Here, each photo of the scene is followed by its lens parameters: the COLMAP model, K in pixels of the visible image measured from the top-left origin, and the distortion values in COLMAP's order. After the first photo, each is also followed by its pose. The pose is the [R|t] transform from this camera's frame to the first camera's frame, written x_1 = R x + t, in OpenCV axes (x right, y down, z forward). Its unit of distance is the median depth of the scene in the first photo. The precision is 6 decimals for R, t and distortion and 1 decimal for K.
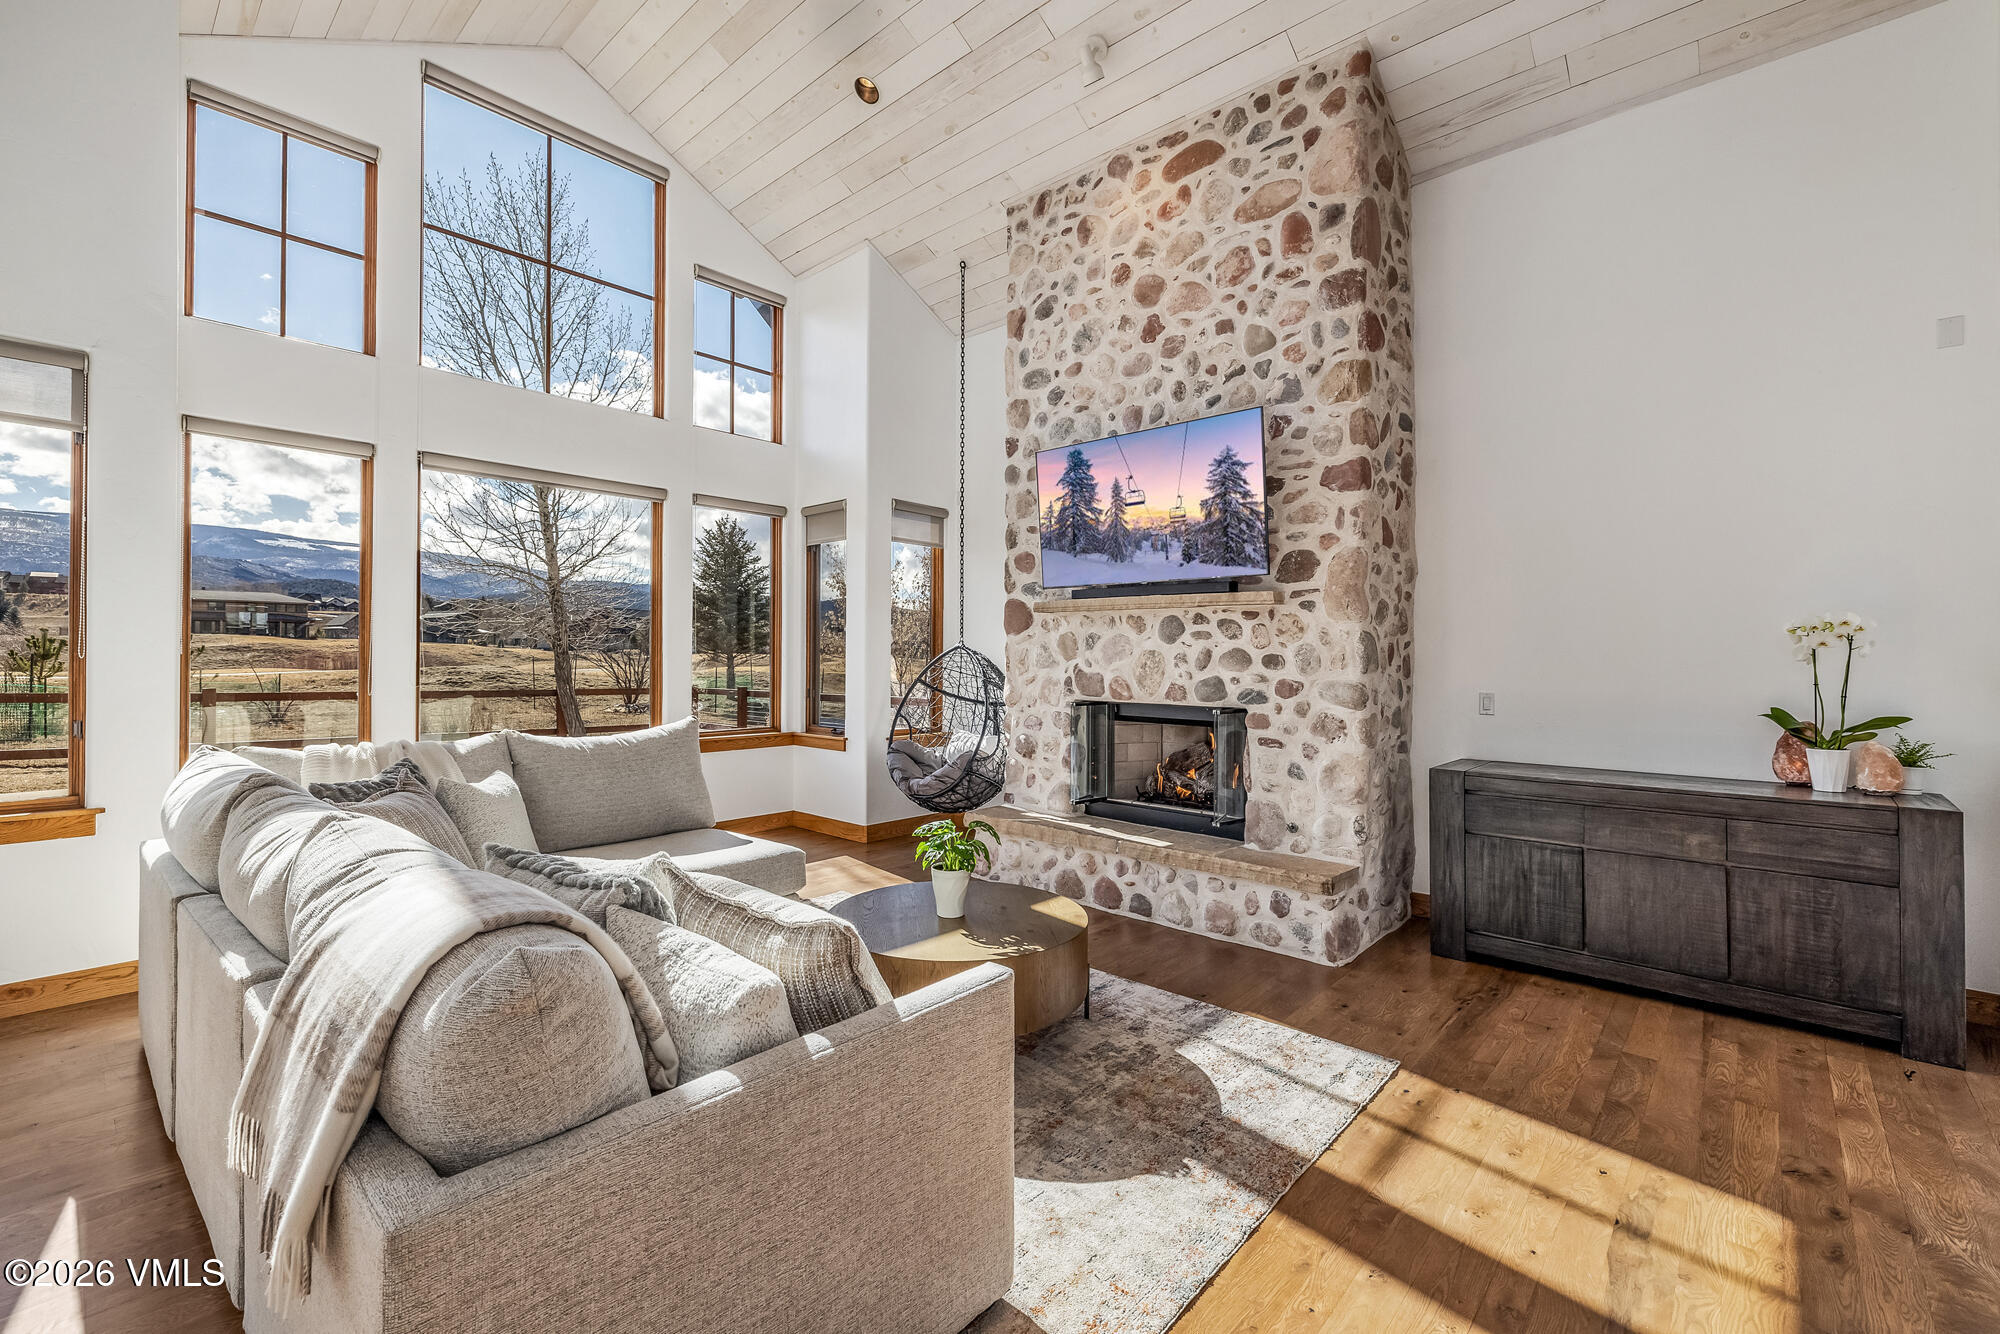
lens RADIAL K [[854.8, 0, 996.3], [0, 854.8, 649.1], [0, 0, 1]] dist [-0.001696, 0.000125]
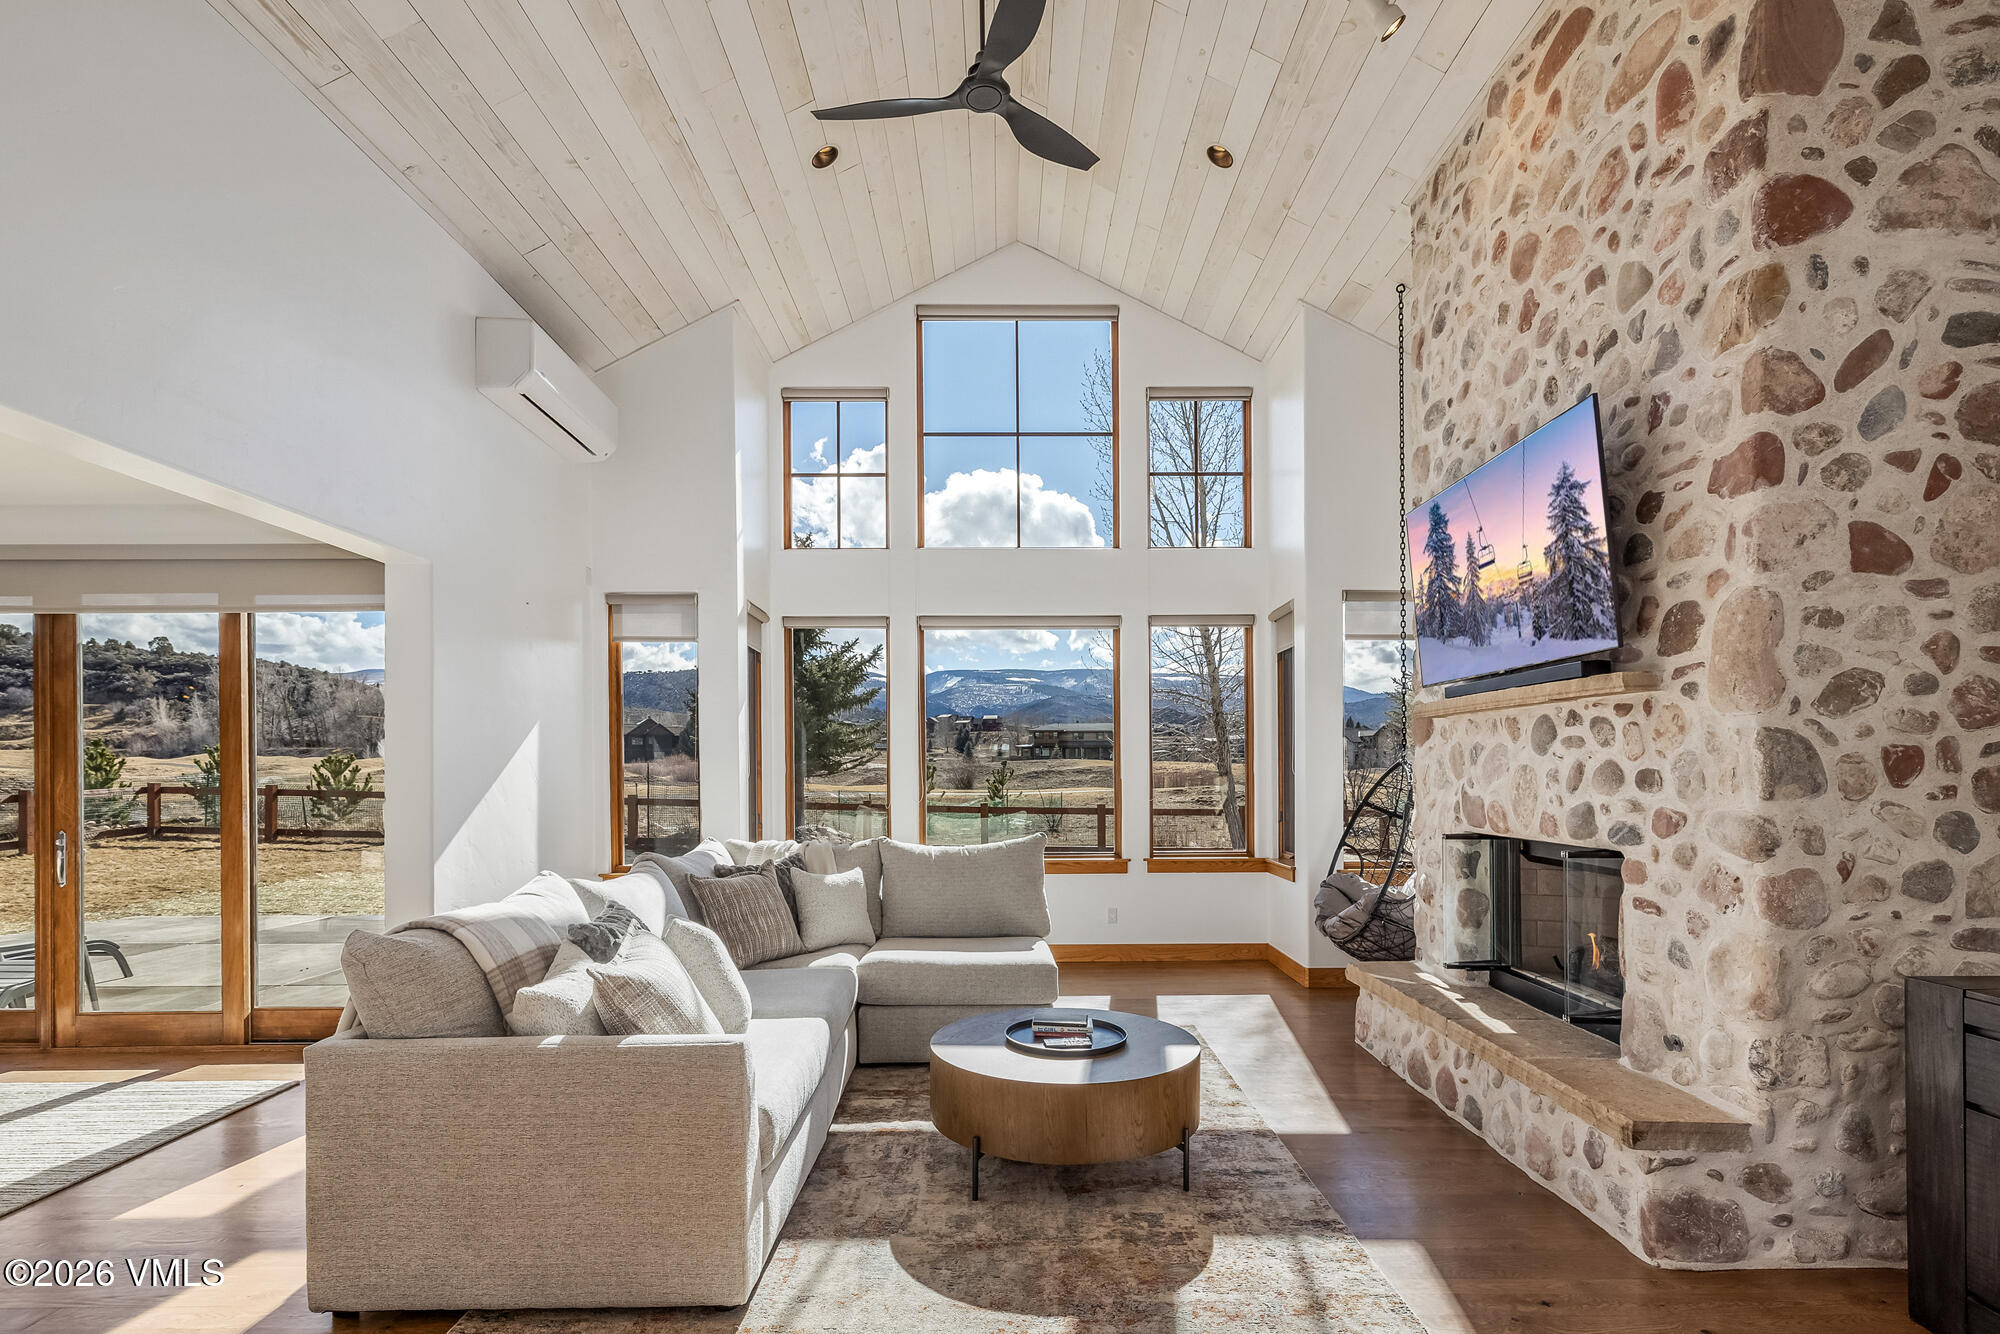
lens RADIAL K [[954.1, 0, 998.2], [0, 954.1, 775.0], [0, 0, 1]] dist [0.002011, -0.000126]
pose [[0.674196, -0.008312, -0.738506, 0.519255], [0.014833, 0.999887, 0.002288, 0.001726], [0.738404, -0.012497, 0.674243, 0.152426]]
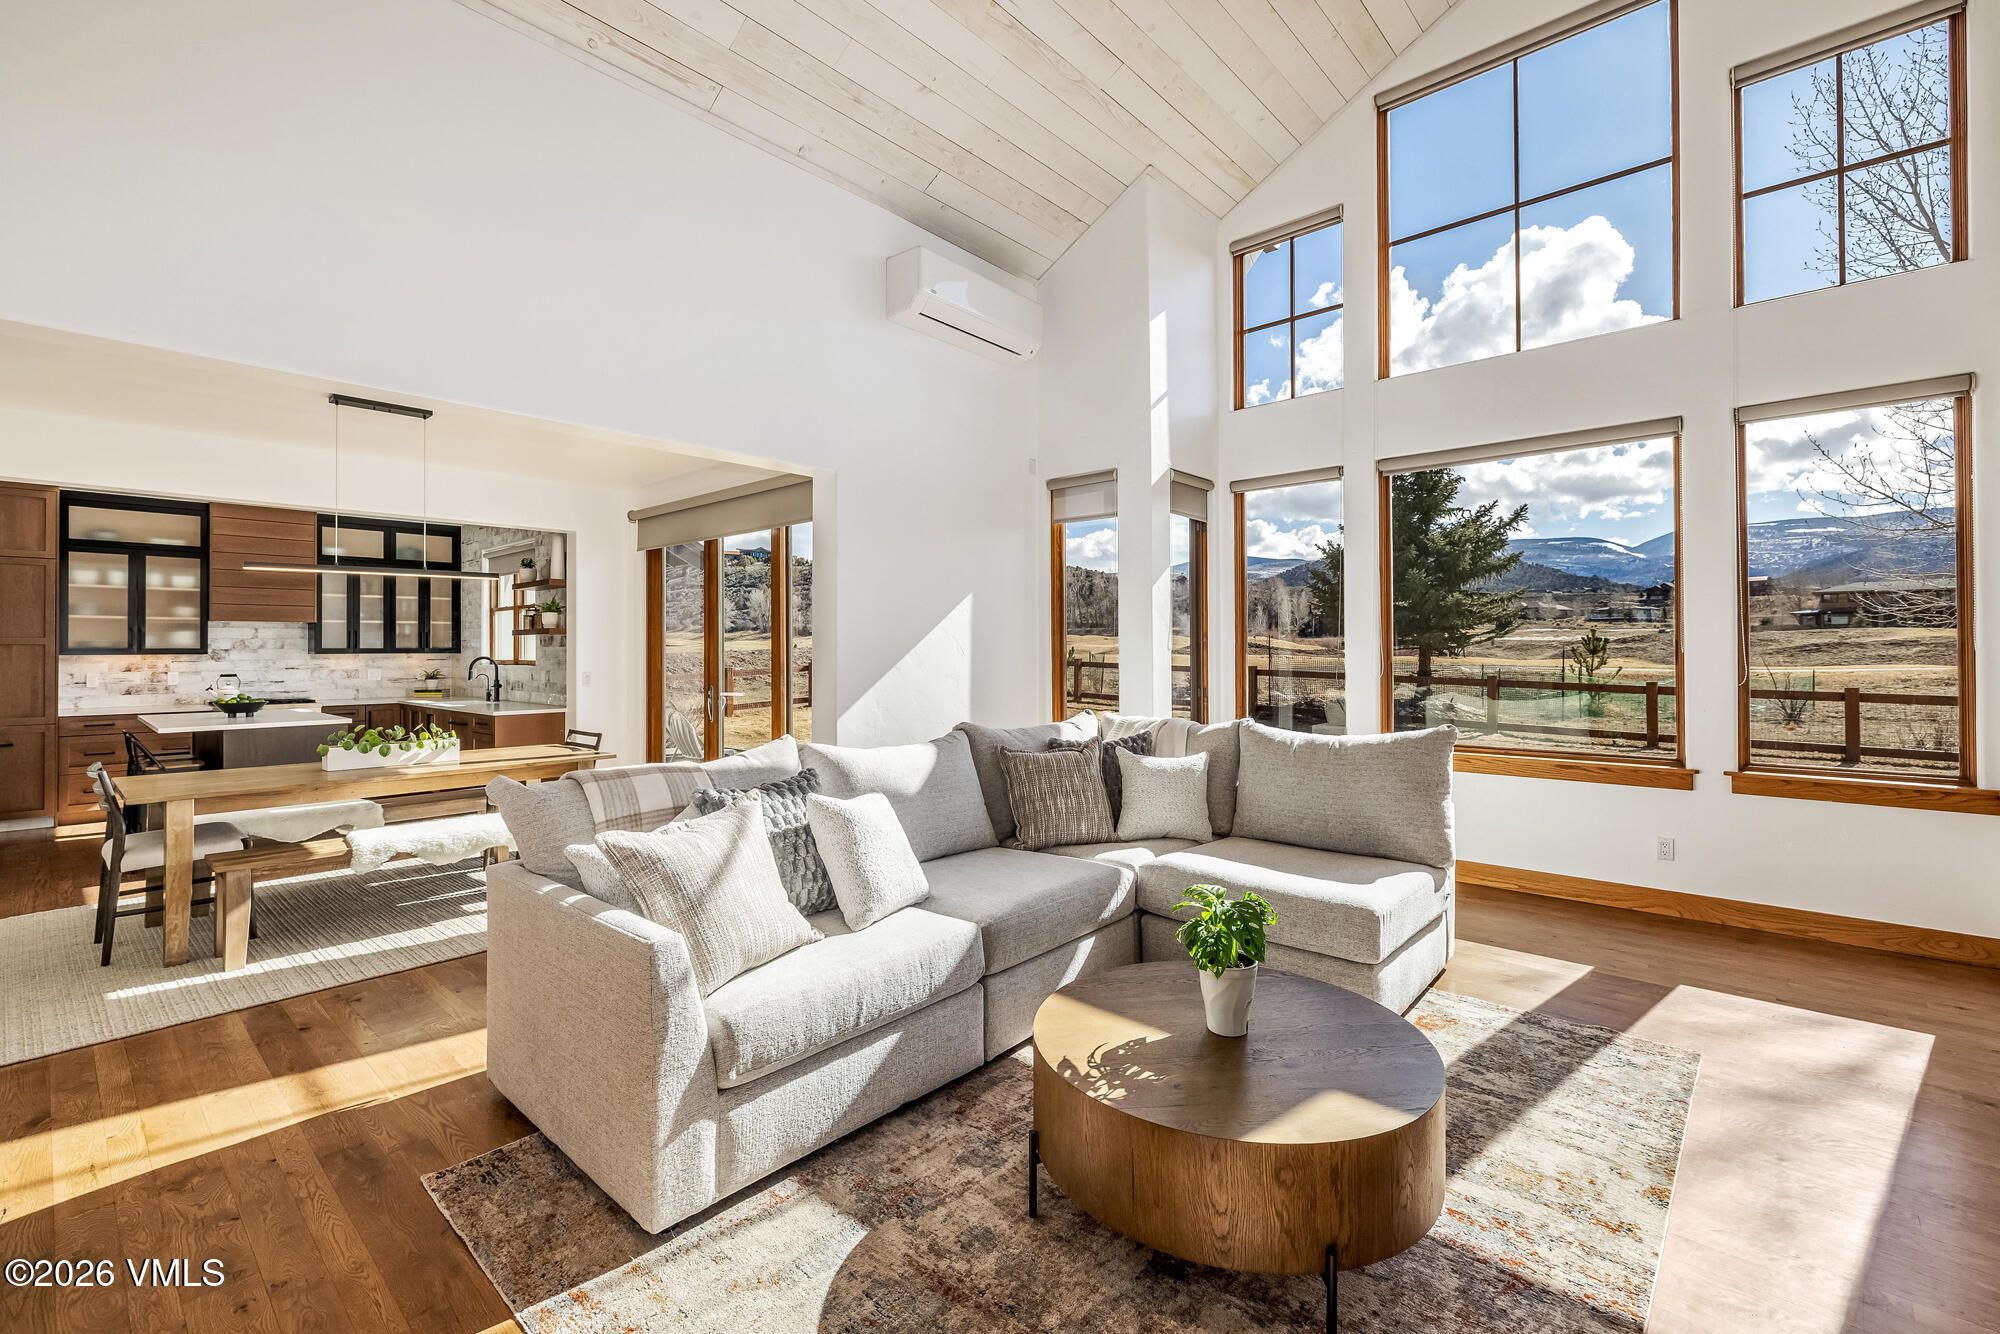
lens RADIAL K [[854.8, 0, 996.3], [0, 854.8, 649.1], [0, 0, 1]] dist [-0.001696, 0.000125]
pose [[0.004947, -0.008063, -0.999955, 0.458043], [0.013388, 0.999878, -0.007996, 0.008453], [0.999898, -0.013348, 0.005055, 0.595176]]
